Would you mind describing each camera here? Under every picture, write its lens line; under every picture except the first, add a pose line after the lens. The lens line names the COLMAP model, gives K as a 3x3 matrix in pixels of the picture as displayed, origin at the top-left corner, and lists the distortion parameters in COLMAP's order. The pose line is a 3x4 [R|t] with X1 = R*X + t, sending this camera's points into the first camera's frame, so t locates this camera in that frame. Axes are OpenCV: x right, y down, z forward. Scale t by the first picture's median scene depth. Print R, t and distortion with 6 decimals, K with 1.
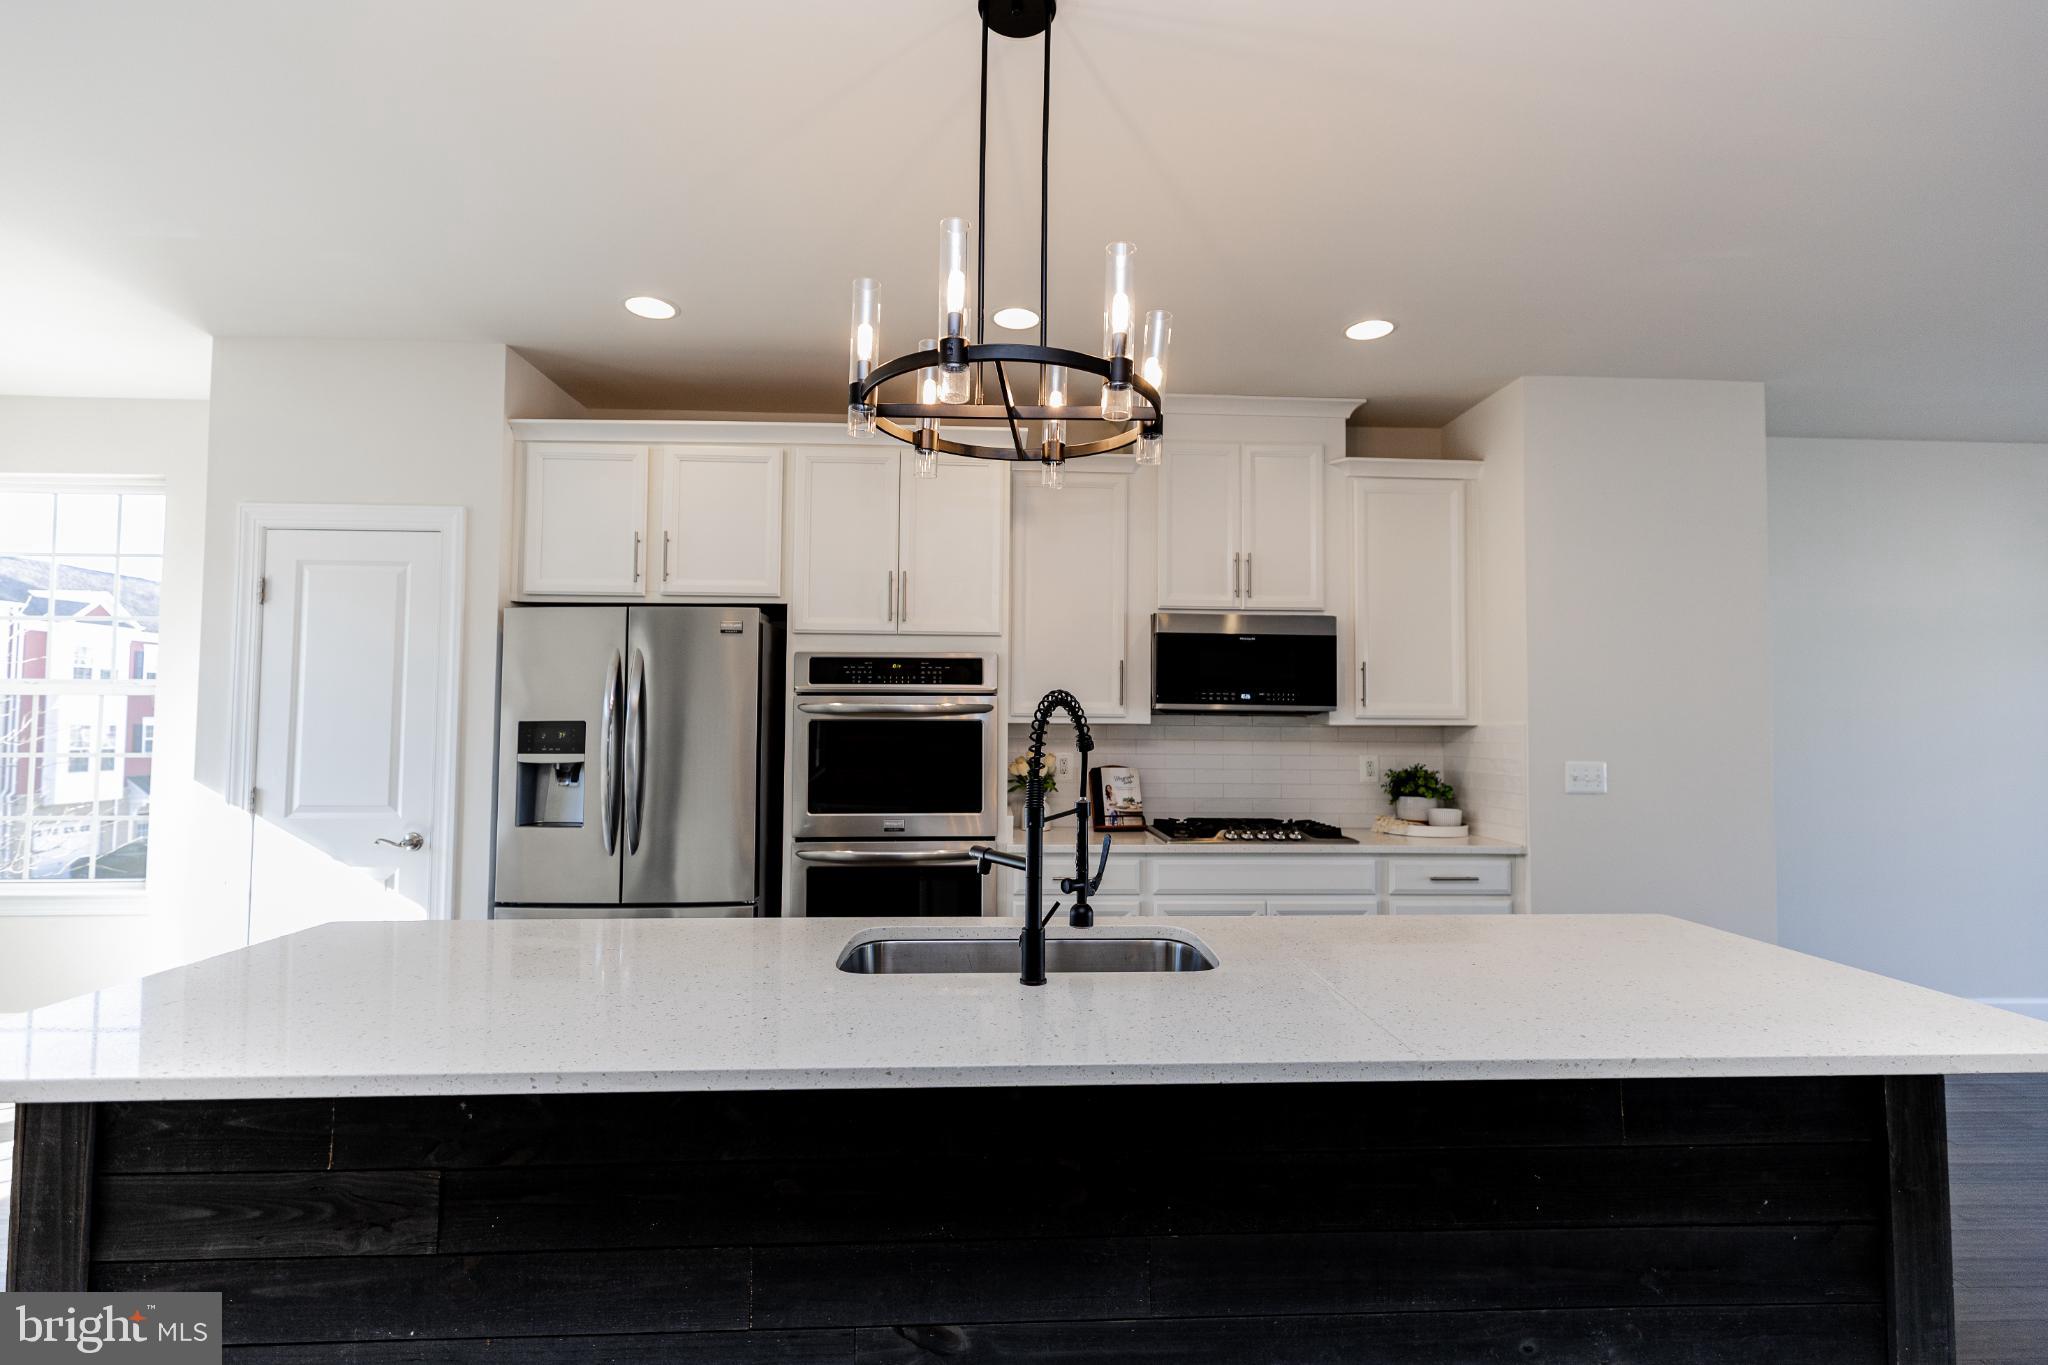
lens RADIAL K [[935.7, 0, 1024.0], [0, 935.7, 682.5], [0, 0, 1]] dist [0.057164, 0.000083]
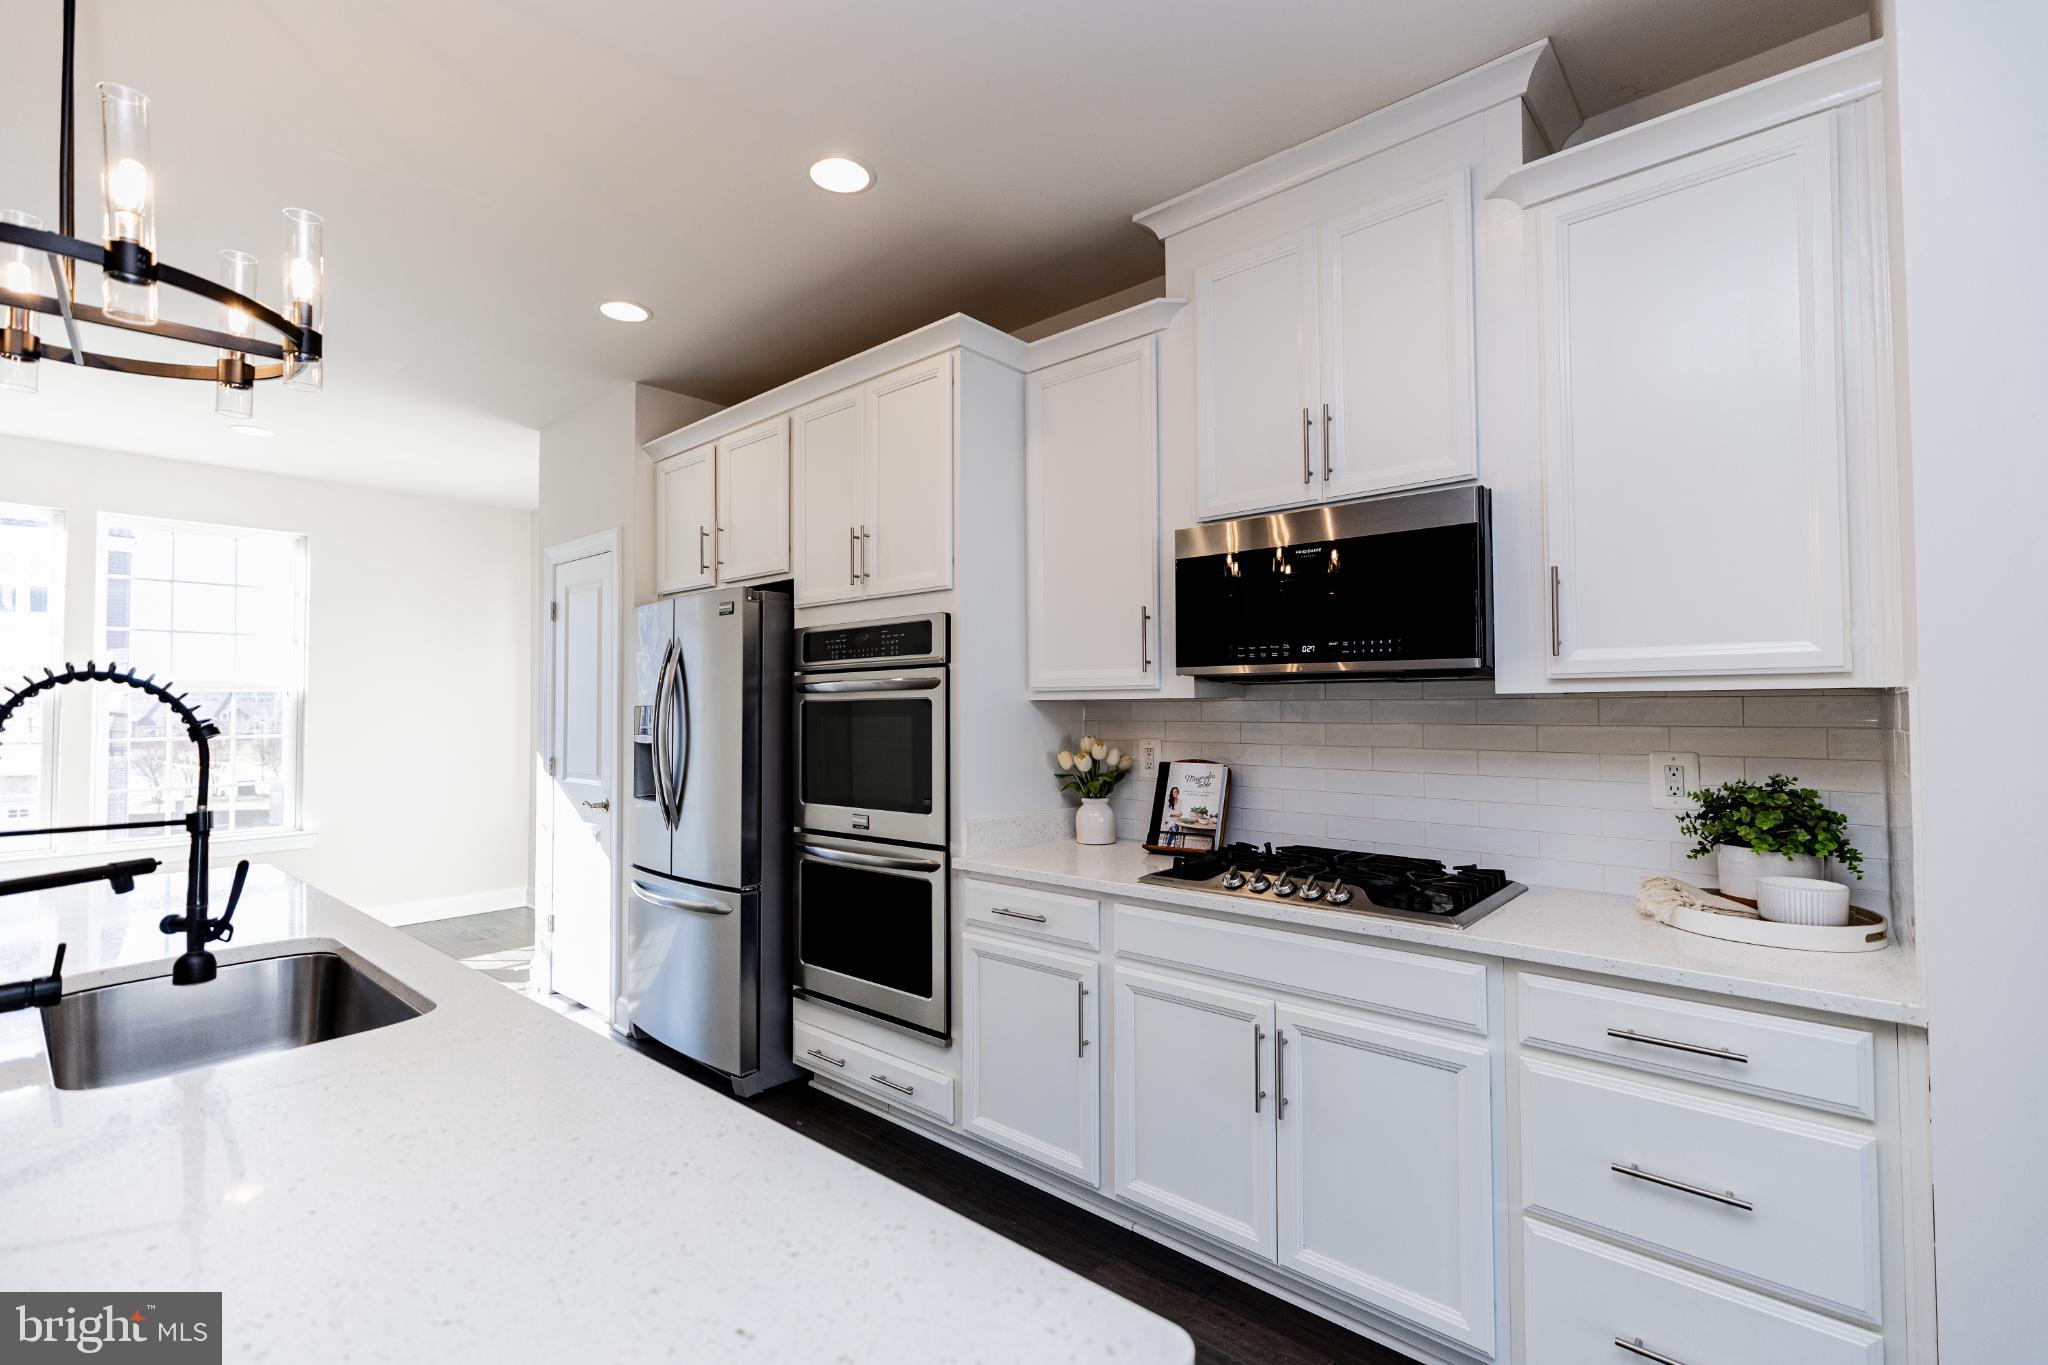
lens RADIAL K [[935.7, 0, 1024.0], [0, 935.7, 682.5], [0, 0, 1]] dist [0.057164, 0.000083]
pose [[0.710718, -0.029254, -0.702869, 0.523846], [0.044928, 0.998983, 0.003851, 0.025026], [0.702041, -0.034316, 0.711309, 0.448576]]
